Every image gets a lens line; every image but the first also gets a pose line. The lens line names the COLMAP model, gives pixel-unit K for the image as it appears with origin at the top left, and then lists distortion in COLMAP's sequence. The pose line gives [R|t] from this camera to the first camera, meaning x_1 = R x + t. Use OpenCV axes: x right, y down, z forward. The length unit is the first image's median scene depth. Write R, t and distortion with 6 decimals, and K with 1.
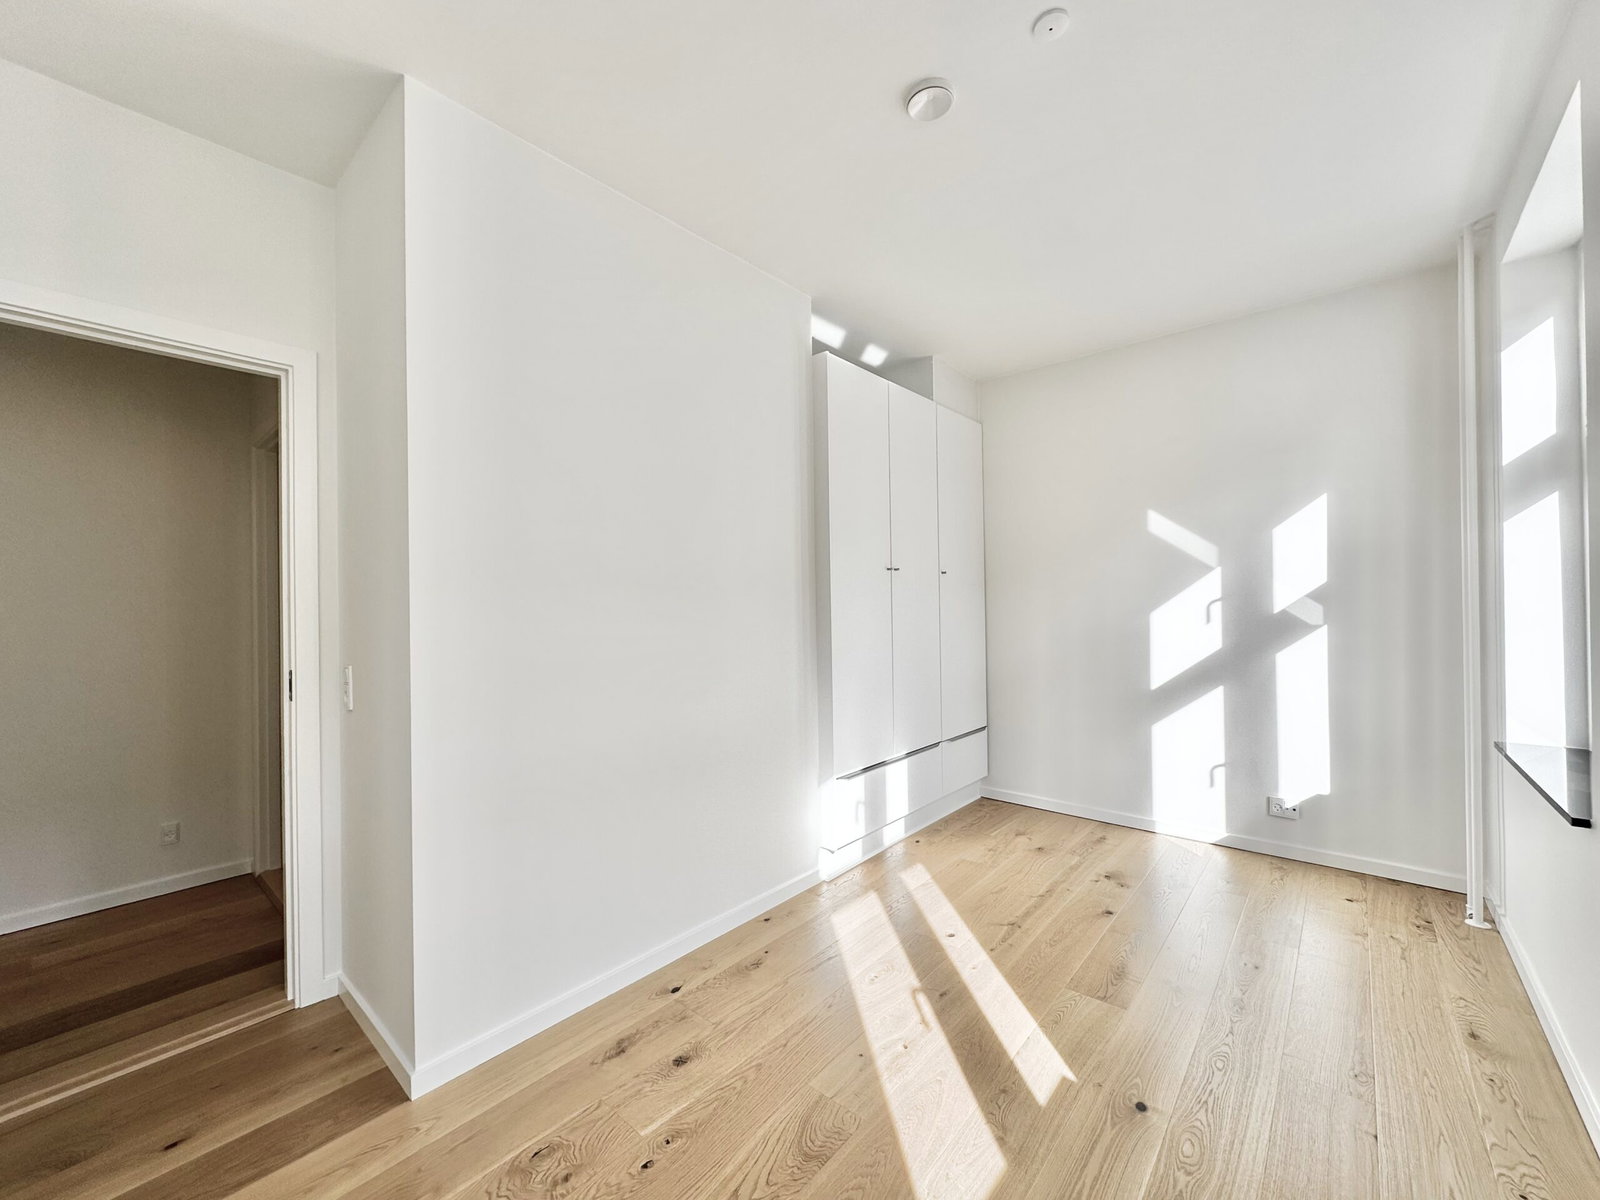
lens RADIAL K [[634.1, 0, 800.0], [0, 634.1, 600.0], [0, 0, 1]] dist [-0.006533, 0.000181]
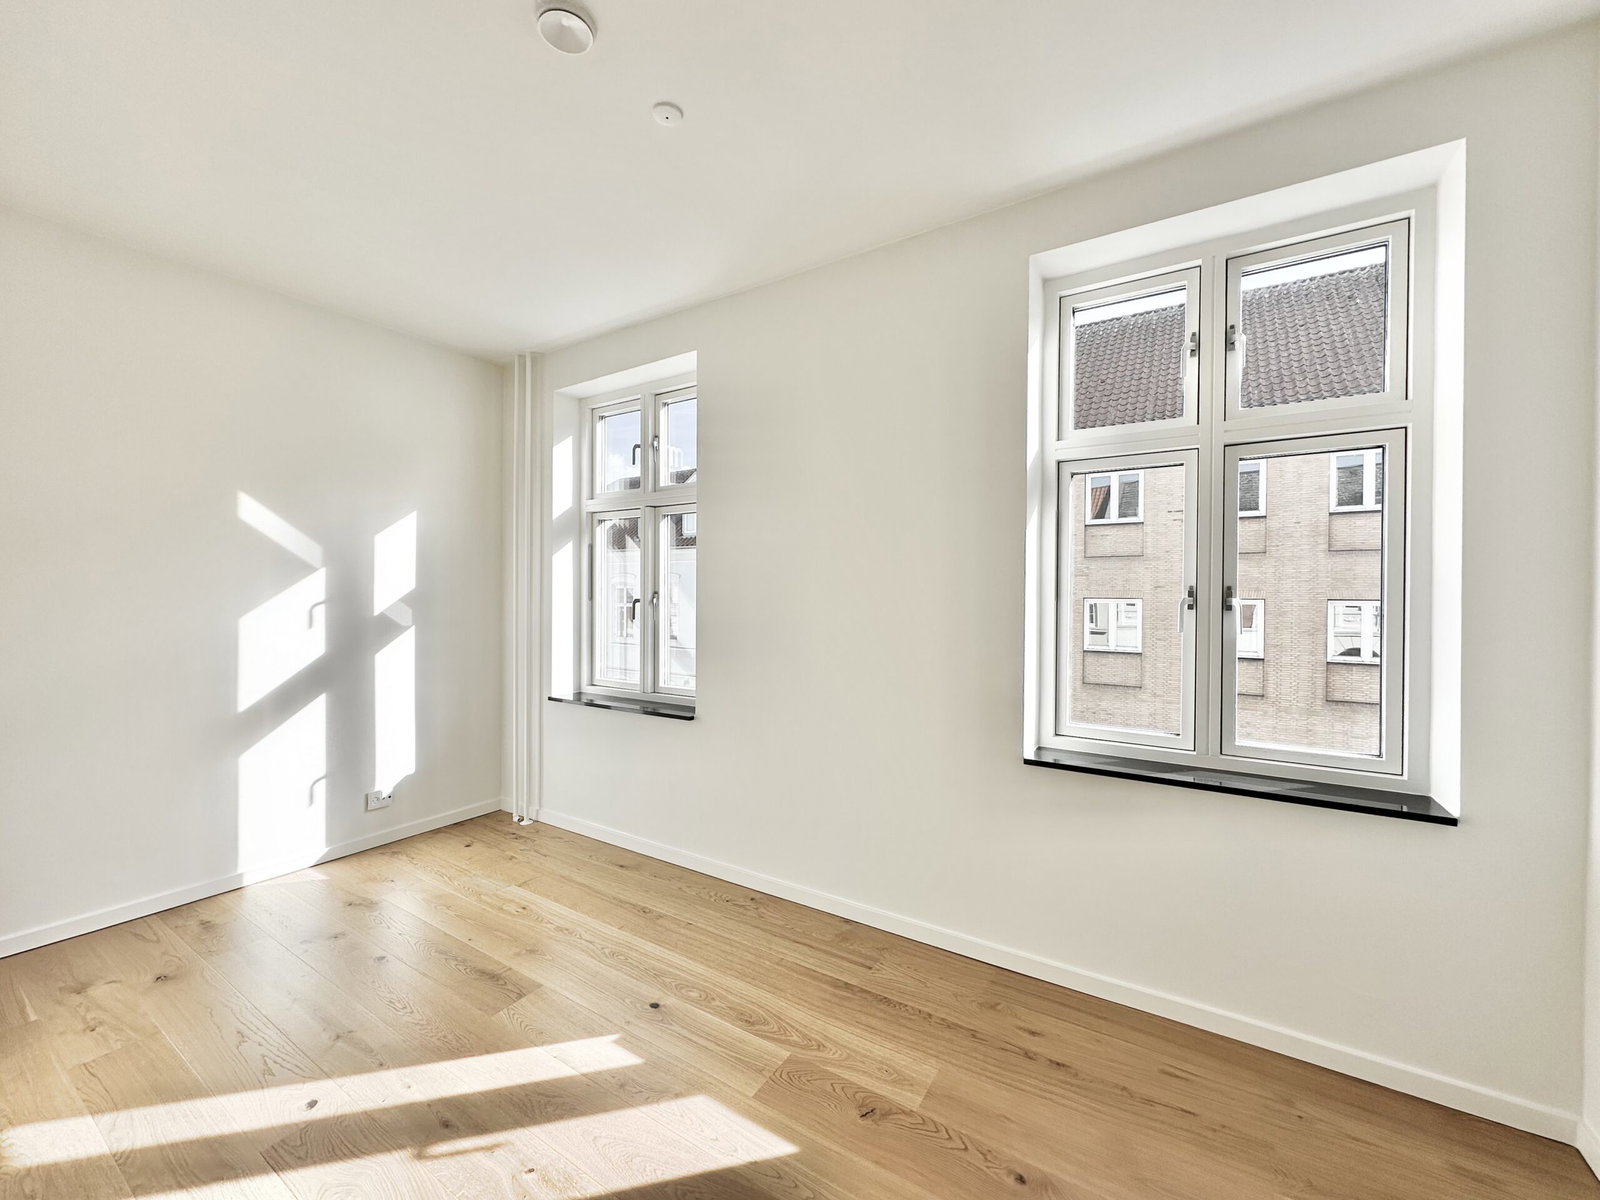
lens RADIAL K [[656.4, 0, 776.7], [0, 656.4, 598.4], [0, 0, 1]] dist [0.002697, 0.000374]
pose [[-0.140993, 0.008862, 0.989971, -0.428298], [-0.012605, 0.999863, -0.010745, -0.005243], [-0.989930, -0.013993, -0.140862, 0.498405]]
